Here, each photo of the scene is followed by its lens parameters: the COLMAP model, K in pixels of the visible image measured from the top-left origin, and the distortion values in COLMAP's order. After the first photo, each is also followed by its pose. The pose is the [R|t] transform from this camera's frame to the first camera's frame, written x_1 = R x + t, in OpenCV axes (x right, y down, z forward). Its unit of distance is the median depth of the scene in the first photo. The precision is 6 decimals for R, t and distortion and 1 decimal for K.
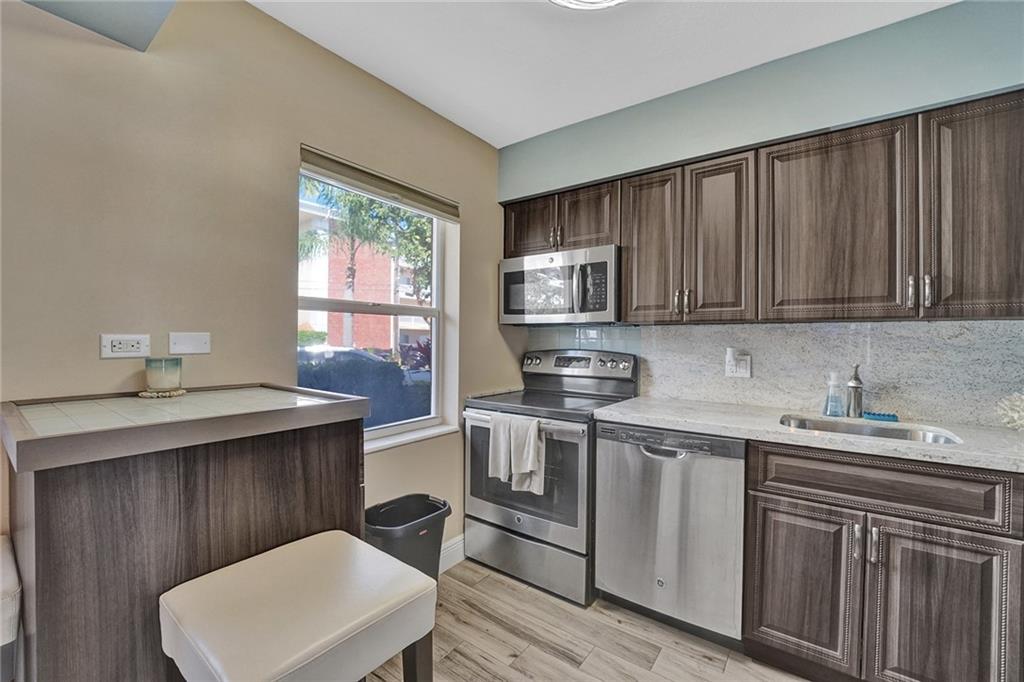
lens RADIAL K [[418.0, 0, 508.5], [0, 418.0, 339.6], [0, 0, 1]] dist [-0.028215, 0.003268]
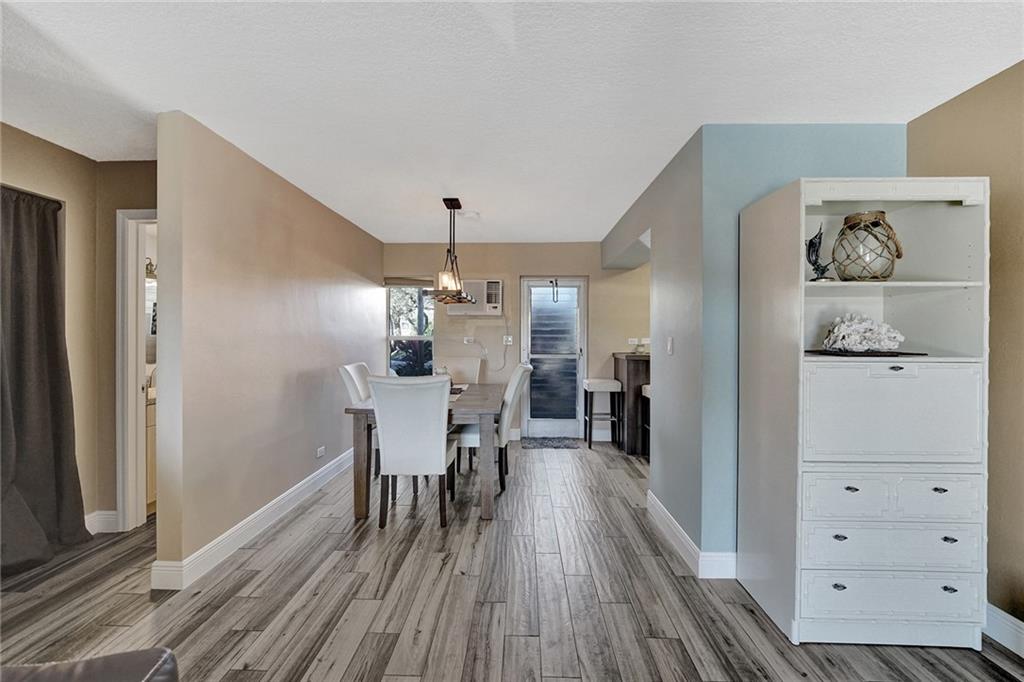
lens RADIAL K [[418.7, 0, 510.2], [0, 418.7, 341.2], [0, 0, 1]] dist [-0.002432, 0.000184]
pose [[0.575177, 0.007468, -0.817995, 1.114500], [-0.001544, 0.999966, 0.008044, -0.013149], [0.818027, -0.003364, 0.575169, -1.507380]]
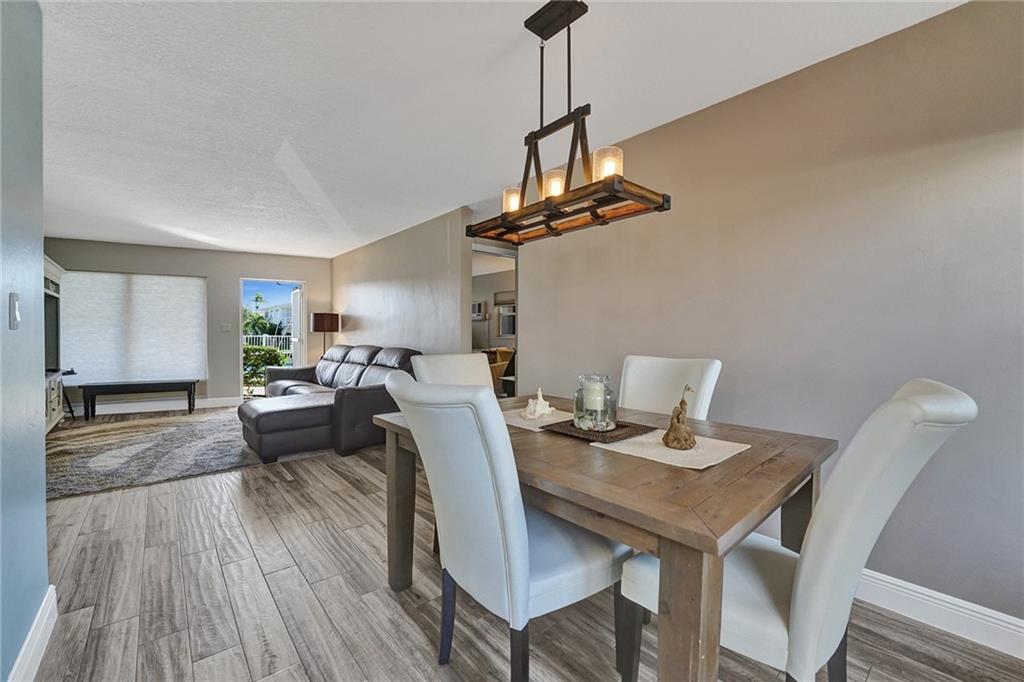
lens RADIAL K [[421.6, 0, 512.0], [0, 421.6, 338.8], [0, 0, 1]] dist [-0.022337, 0.001067]
pose [[-0.975364, -0.014029, 0.220156, -0.606052], [-0.010284, 0.999782, 0.018147, 0.037640], [-0.220362, 0.015436, -0.975296, 0.159973]]
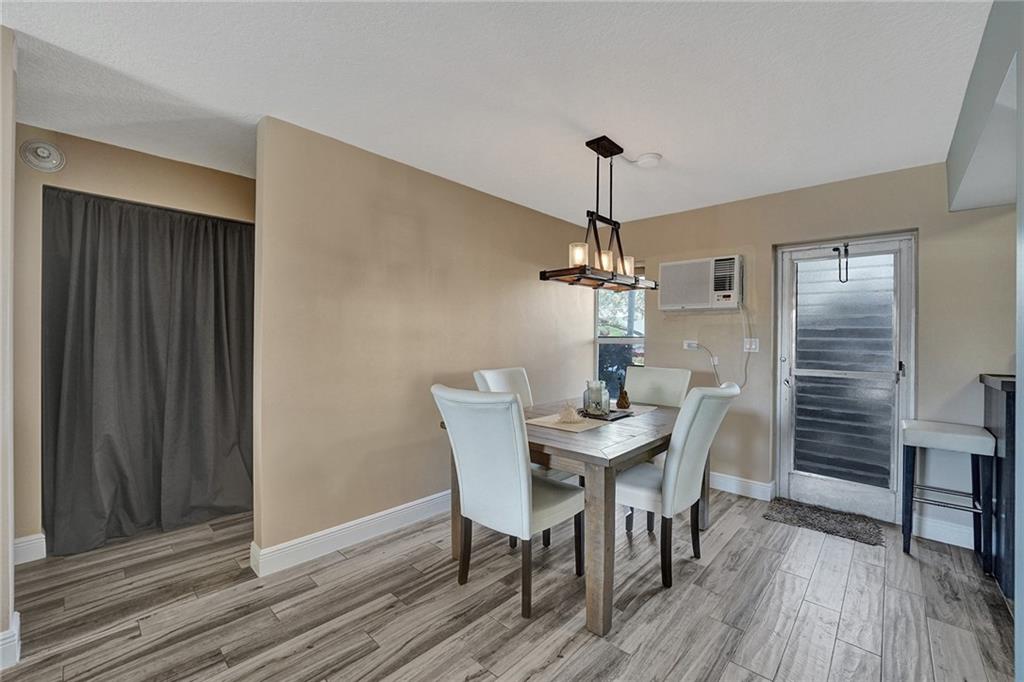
lens RADIAL K [[416.6, 0, 509.3], [0, 416.6, 337.5], [0, 0, 1]] dist [-0.020185, 0.000254]
pose [[-0.112010, -0.008733, -0.993669, 0.774587], [-0.015047, 0.999862, -0.007092, -0.002886], [0.993593, 0.014157, -0.112126, -0.817476]]
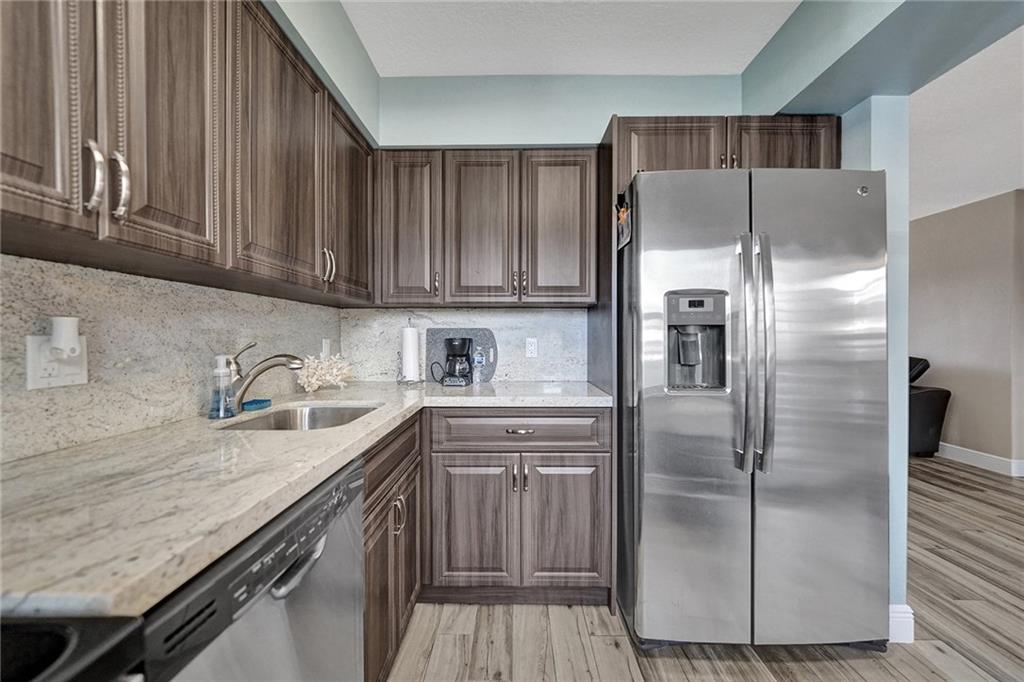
lens RADIAL K [[418.7, 0, 510.2], [0, 418.7, 341.2], [0, 0, 1]] dist [-0.002432, 0.000184]
pose [[-0.585283, -0.013163, 0.810722, -0.074263], [-0.002595, 0.999894, 0.014361, 0.039332], [-0.810825, 0.006301, -0.585255, 0.937022]]
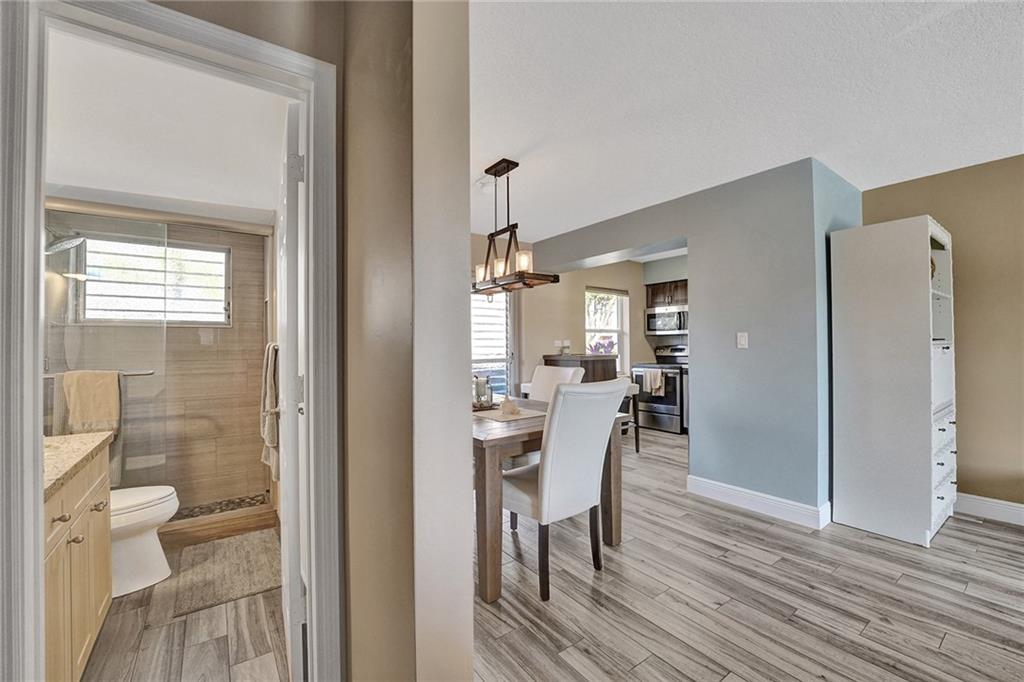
lens RADIAL K [[418.0, 0, 508.5], [0, 418.0, 339.6], [0, 0, 1]] dist [-0.028215, 0.003268]
pose [[0.952030, -0.019795, -0.305364, -0.052089], [0.015499, 0.999744, -0.016486, 0.022505], [0.305612, 0.010963, 0.952093, -2.025563]]
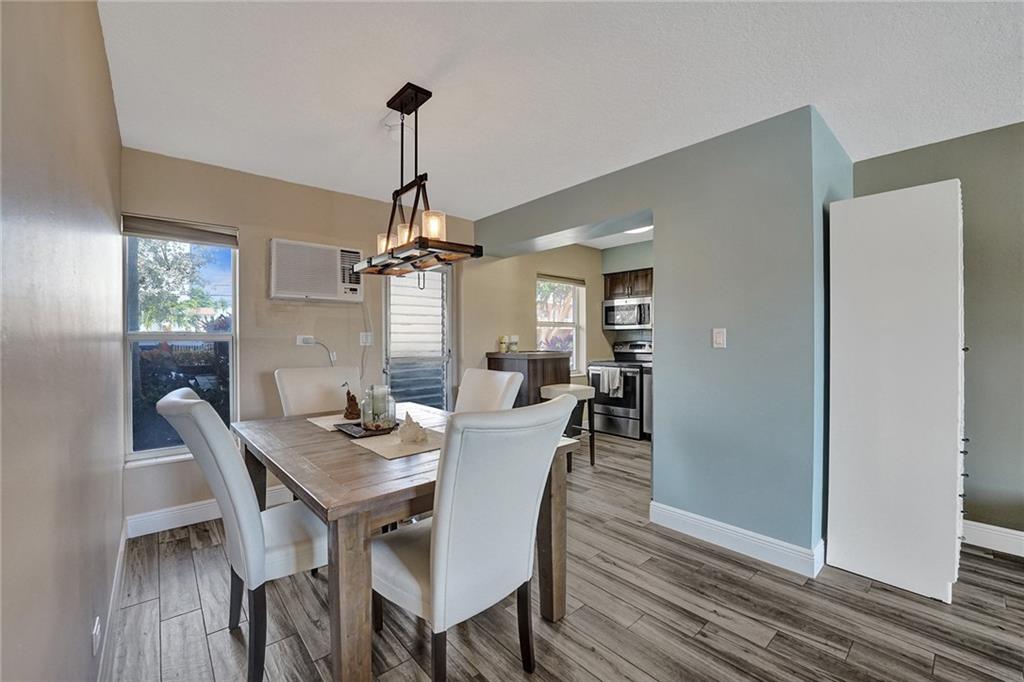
lens RADIAL K [[415.6, 0, 512.0], [0, 415.6, 341.0], [0, 0, 1]] dist [-0.023661, 0.000428]
pose [[0.977522, -0.010544, -0.210571, -0.039992], [0.011740, 0.999921, 0.004432, 0.009817], [0.210507, -0.006804, 0.977569, -1.626143]]
